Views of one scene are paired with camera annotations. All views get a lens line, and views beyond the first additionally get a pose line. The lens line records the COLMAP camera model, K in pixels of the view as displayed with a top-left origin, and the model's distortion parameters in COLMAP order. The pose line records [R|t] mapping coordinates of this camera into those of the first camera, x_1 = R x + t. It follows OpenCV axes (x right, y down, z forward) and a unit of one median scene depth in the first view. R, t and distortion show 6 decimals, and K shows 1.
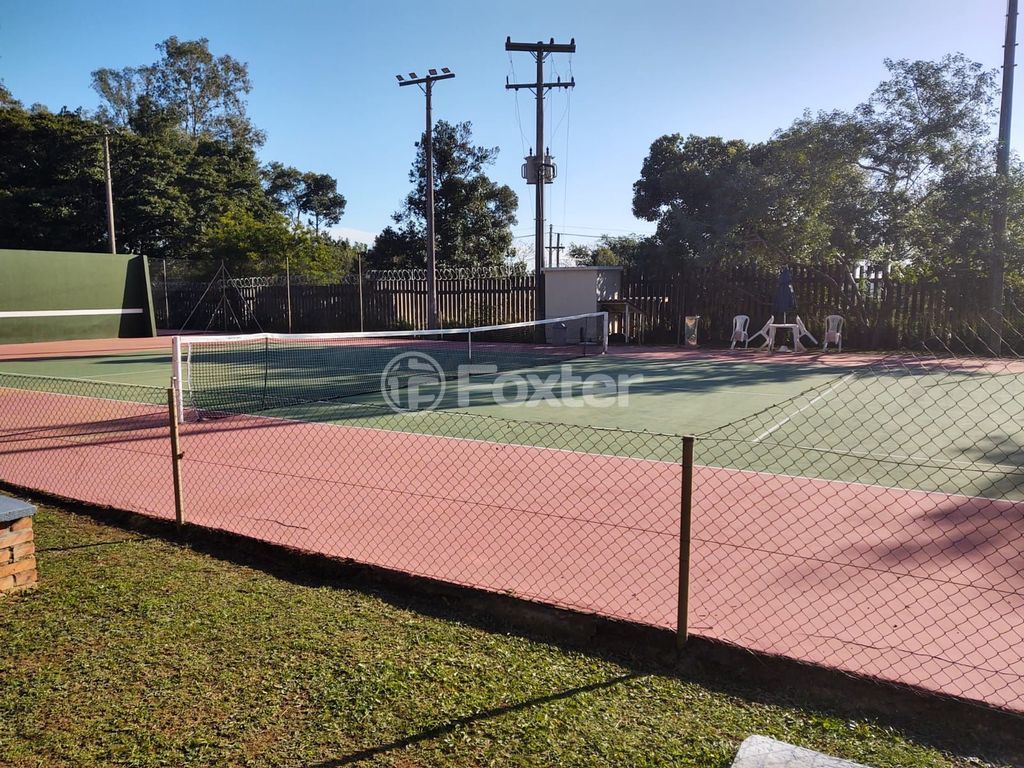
lens RADIAL K [[755.2, 0, 512.0], [0, 755.2, 384.0], [0, 0, 1]] dist [0.105070, -0.243224]
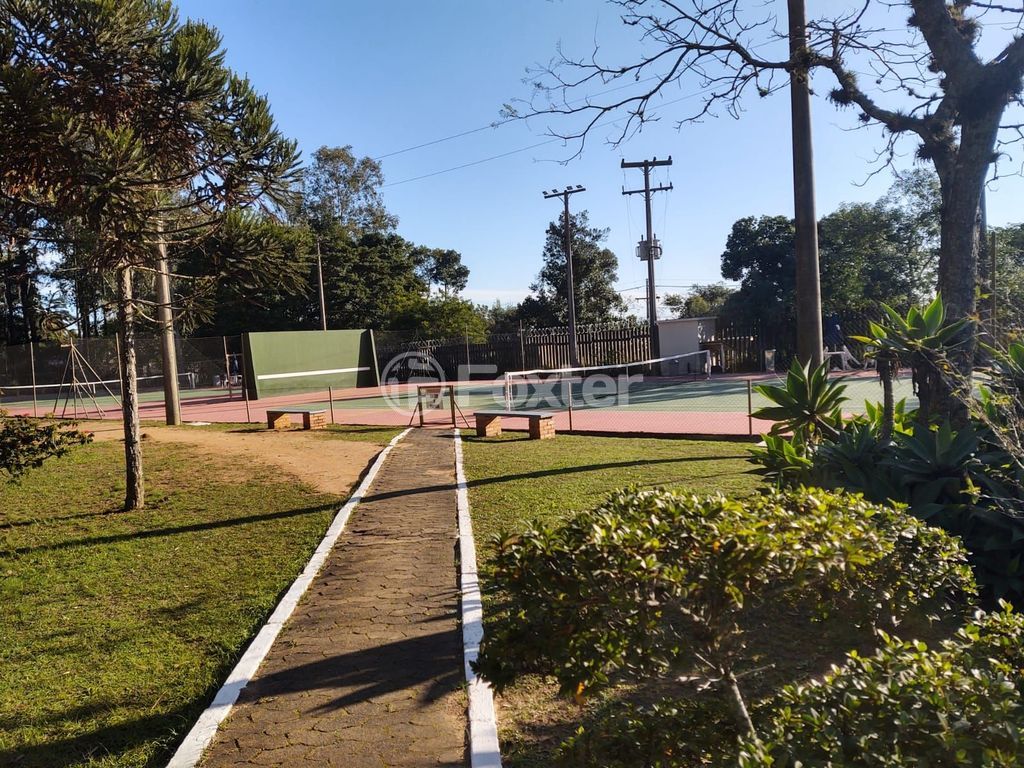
lens RADIAL K [[755.2, 0, 512.0], [0, 755.2, 384.0], [0, 0, 1]] dist [0.105070, -0.243224]
pose [[0.992095, -0.049748, -0.115208, -0.049205], [0.042371, 0.996945, -0.065622, 0.028733], [0.118121, 0.060222, 0.991171, -0.283242]]
